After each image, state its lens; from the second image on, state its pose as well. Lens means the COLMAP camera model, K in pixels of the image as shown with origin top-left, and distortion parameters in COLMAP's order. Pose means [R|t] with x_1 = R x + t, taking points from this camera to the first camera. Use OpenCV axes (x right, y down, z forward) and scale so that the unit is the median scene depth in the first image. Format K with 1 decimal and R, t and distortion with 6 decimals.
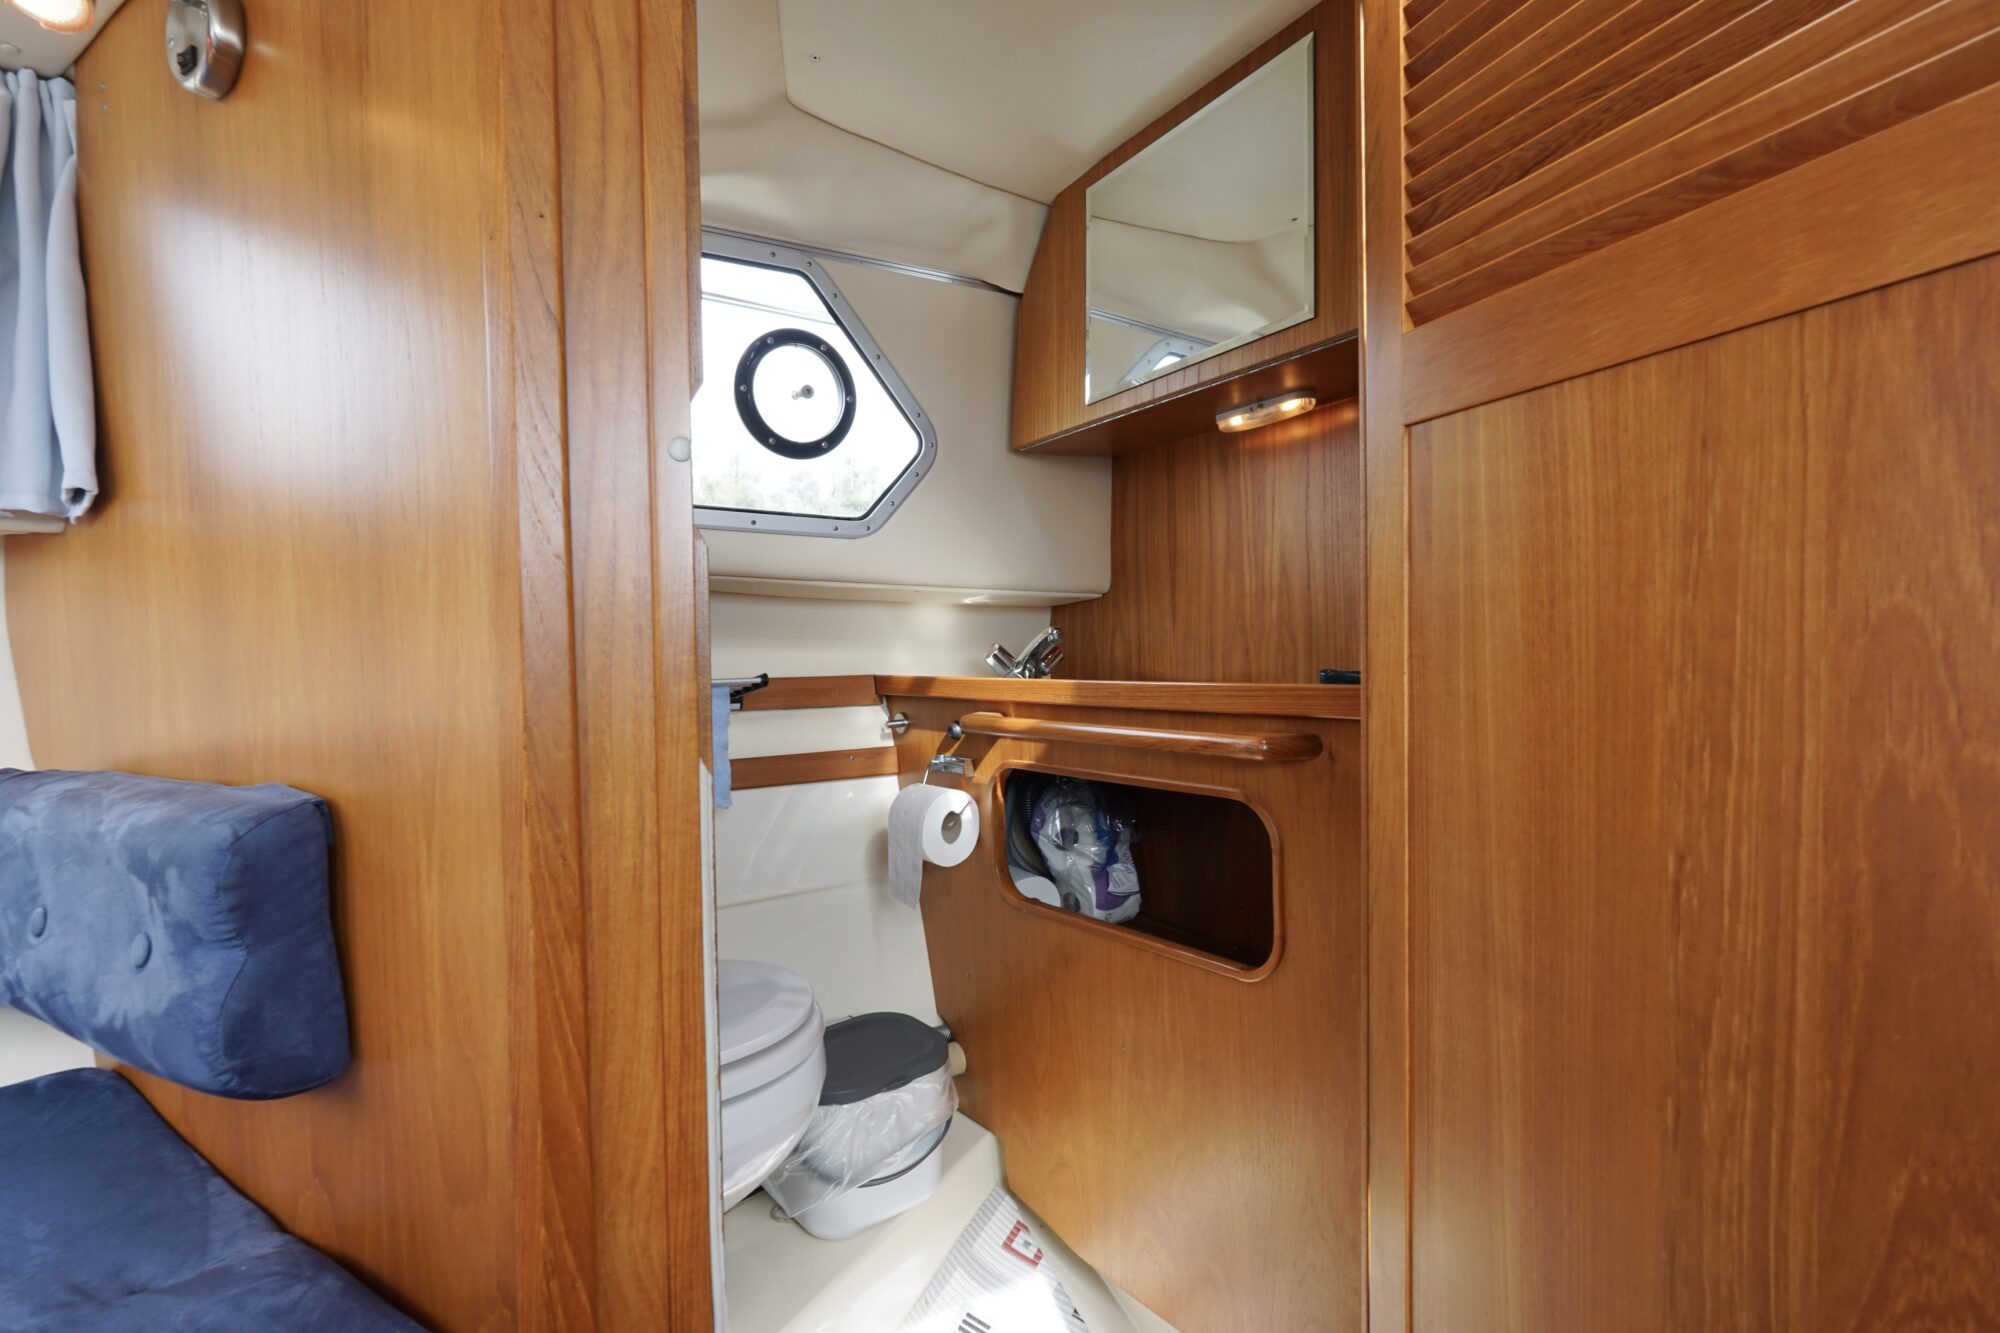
lens RADIAL K [[972.5, 0, 997.4], [0, 972.5, 658.6], [0, 0, 1]] dist [-0.003230, -0.000111]
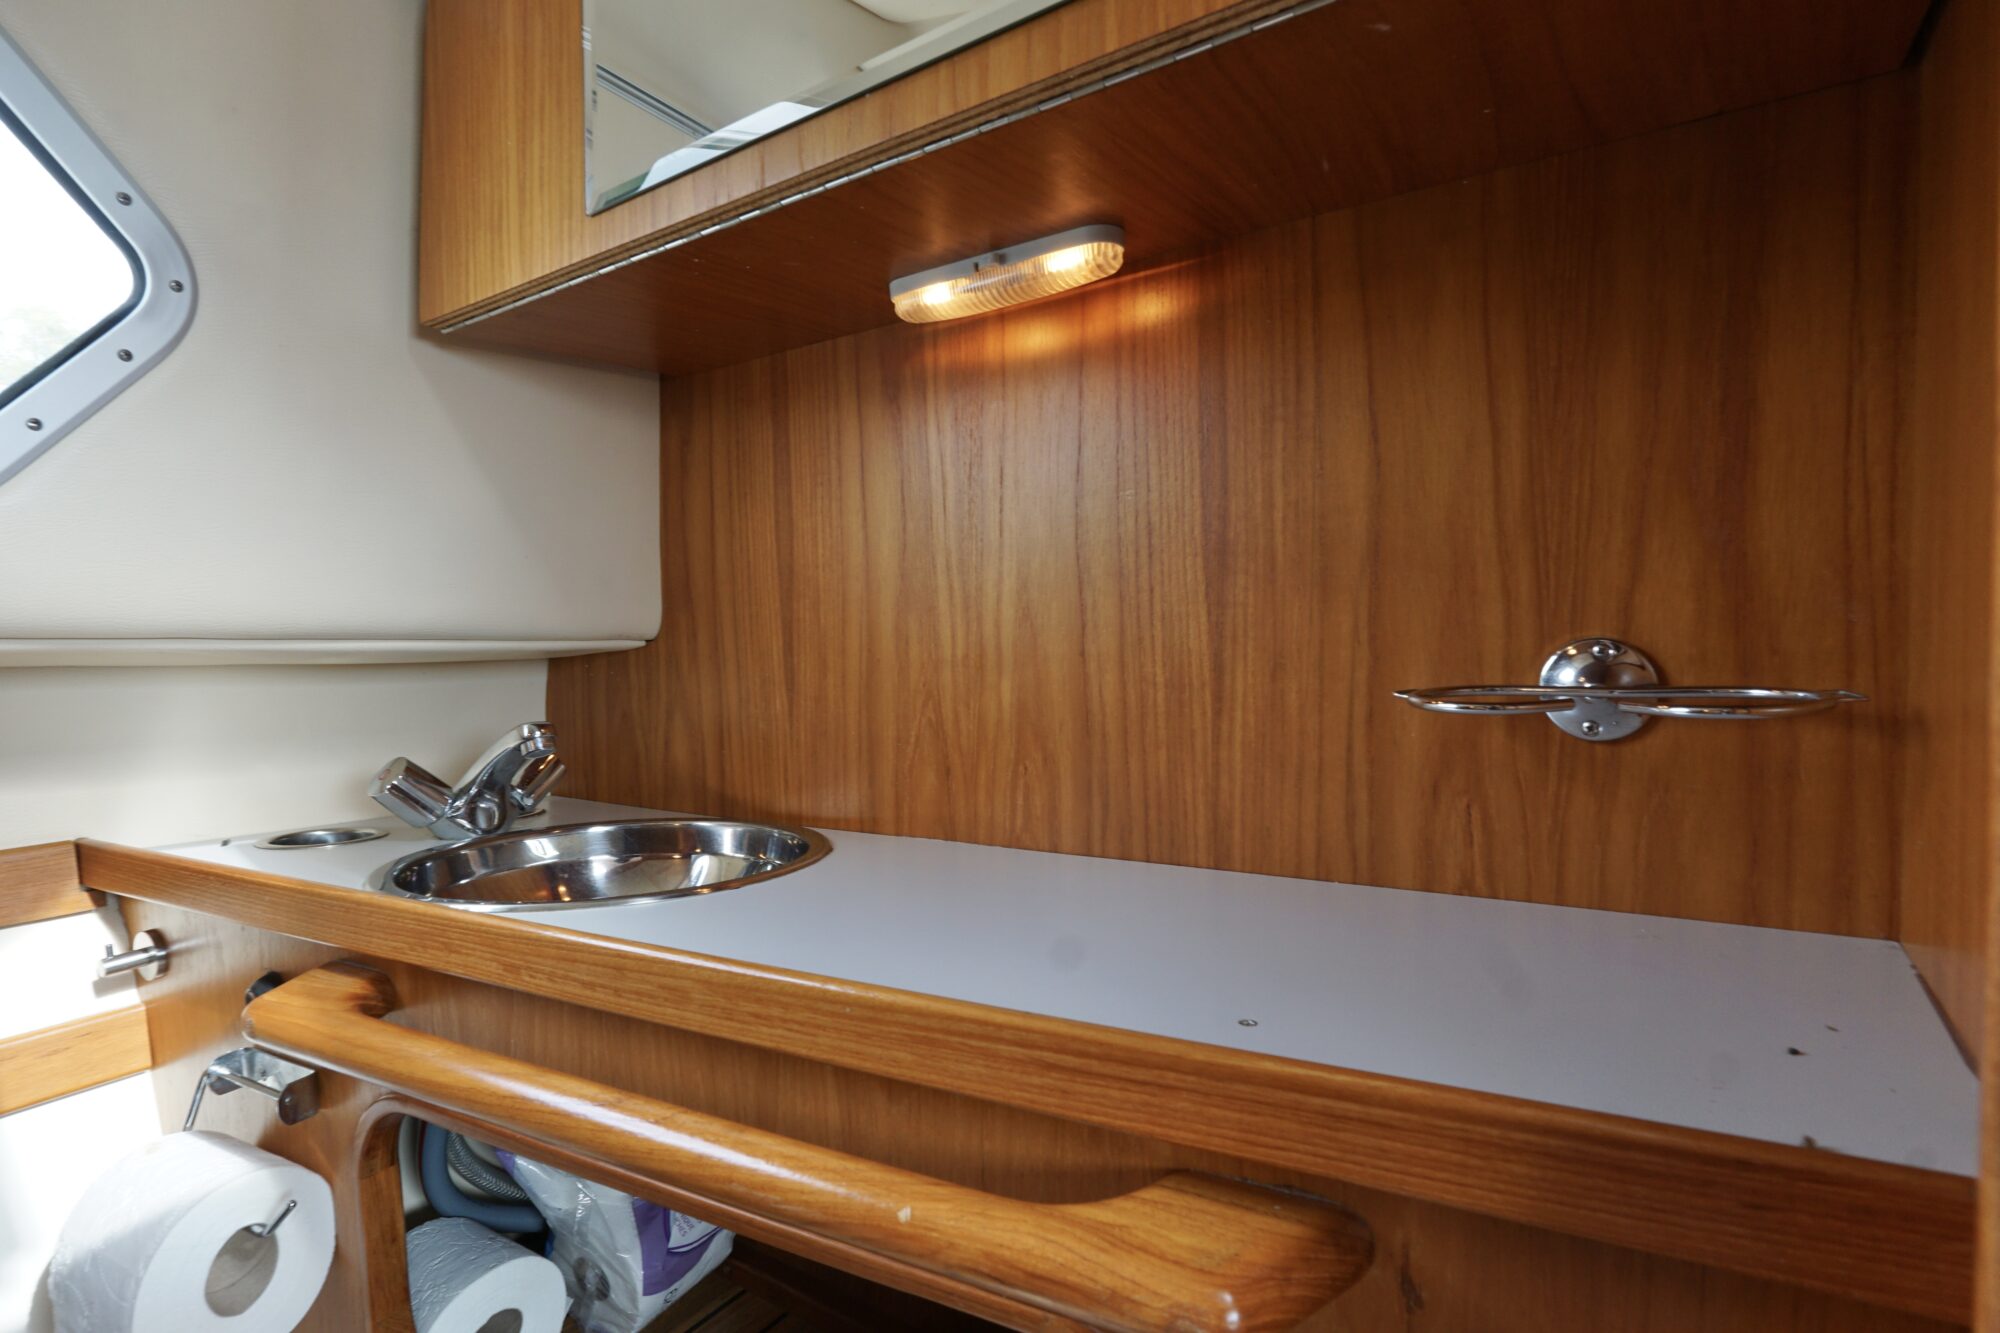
lens RADIAL K [[972.5, 0, 997.4], [0, 972.5, 658.6], [0, 0, 1]] dist [-0.003230, -0.000111]
pose [[0.903900, -0.020100, 0.427272, 0.064817], [0.015357, 0.999776, 0.014544, -0.071666], [-0.427468, -0.006585, 0.904006, 0.522132]]
